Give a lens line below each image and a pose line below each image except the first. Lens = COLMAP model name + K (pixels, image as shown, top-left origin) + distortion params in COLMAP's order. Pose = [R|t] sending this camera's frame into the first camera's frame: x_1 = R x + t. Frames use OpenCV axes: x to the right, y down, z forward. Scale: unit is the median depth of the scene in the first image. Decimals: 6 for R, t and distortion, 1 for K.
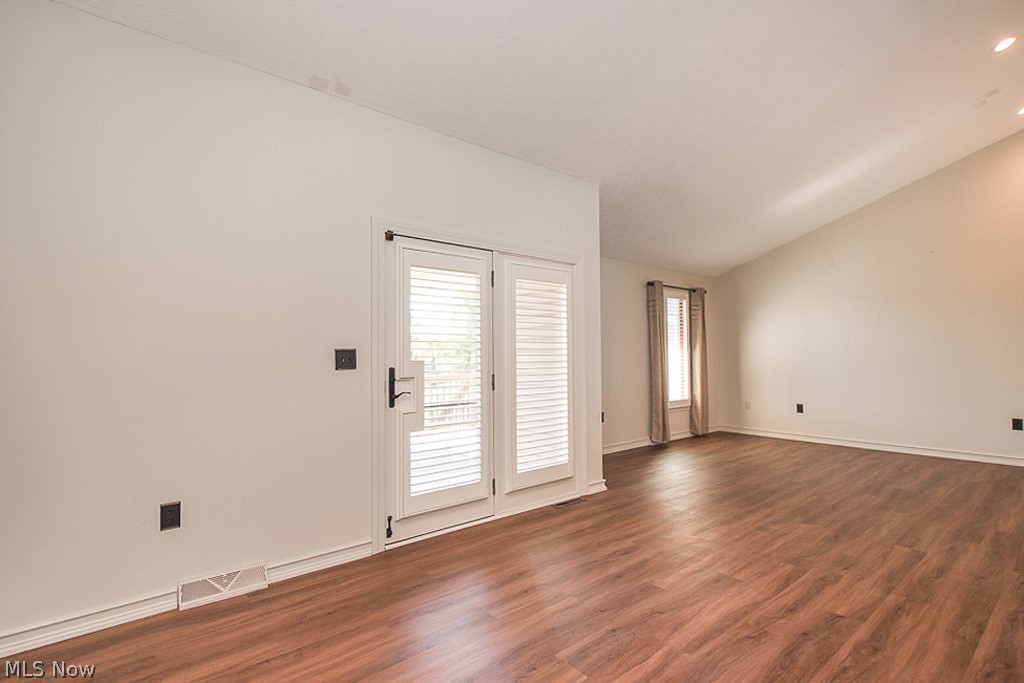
lens RADIAL K [[496.0, 0, 519.0], [0, 496.0, 342.6], [0, 0, 1]] dist [0.011572, -0.007178]
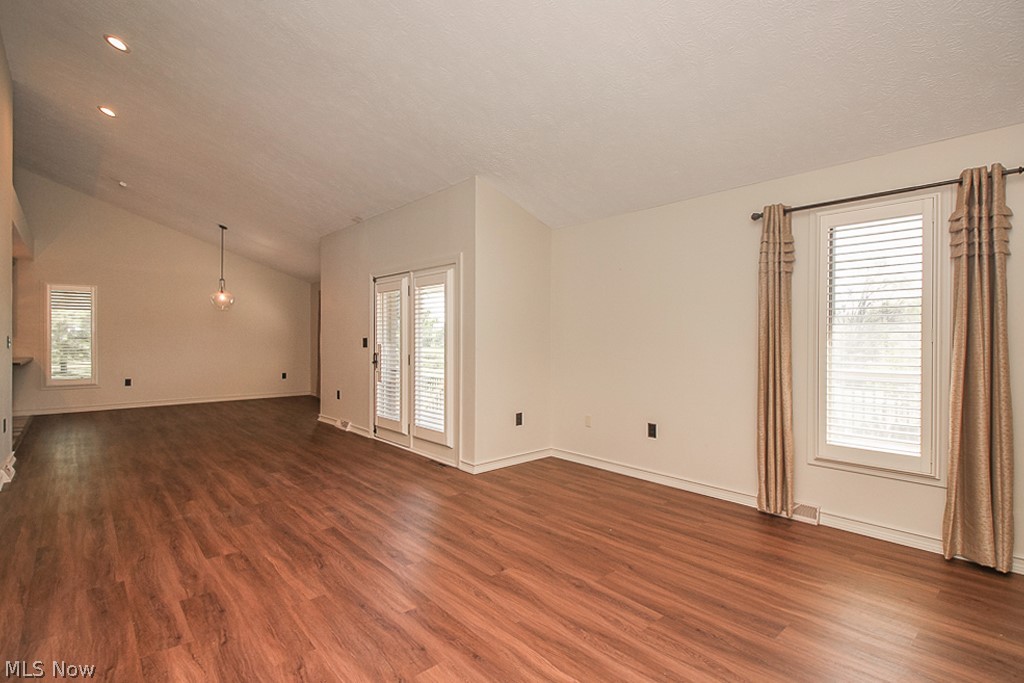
lens RADIAL K [[496.0, 0, 518.9], [0, 496.0, 339.4], [0, 0, 1]] dist [0.011572, -0.007178]
pose [[0.021319, 0.004409, -0.999763, 1.758047], [0.020778, 0.999772, 0.004852, 0.020771], [0.999557, -0.020877, 0.021222, 1.570600]]
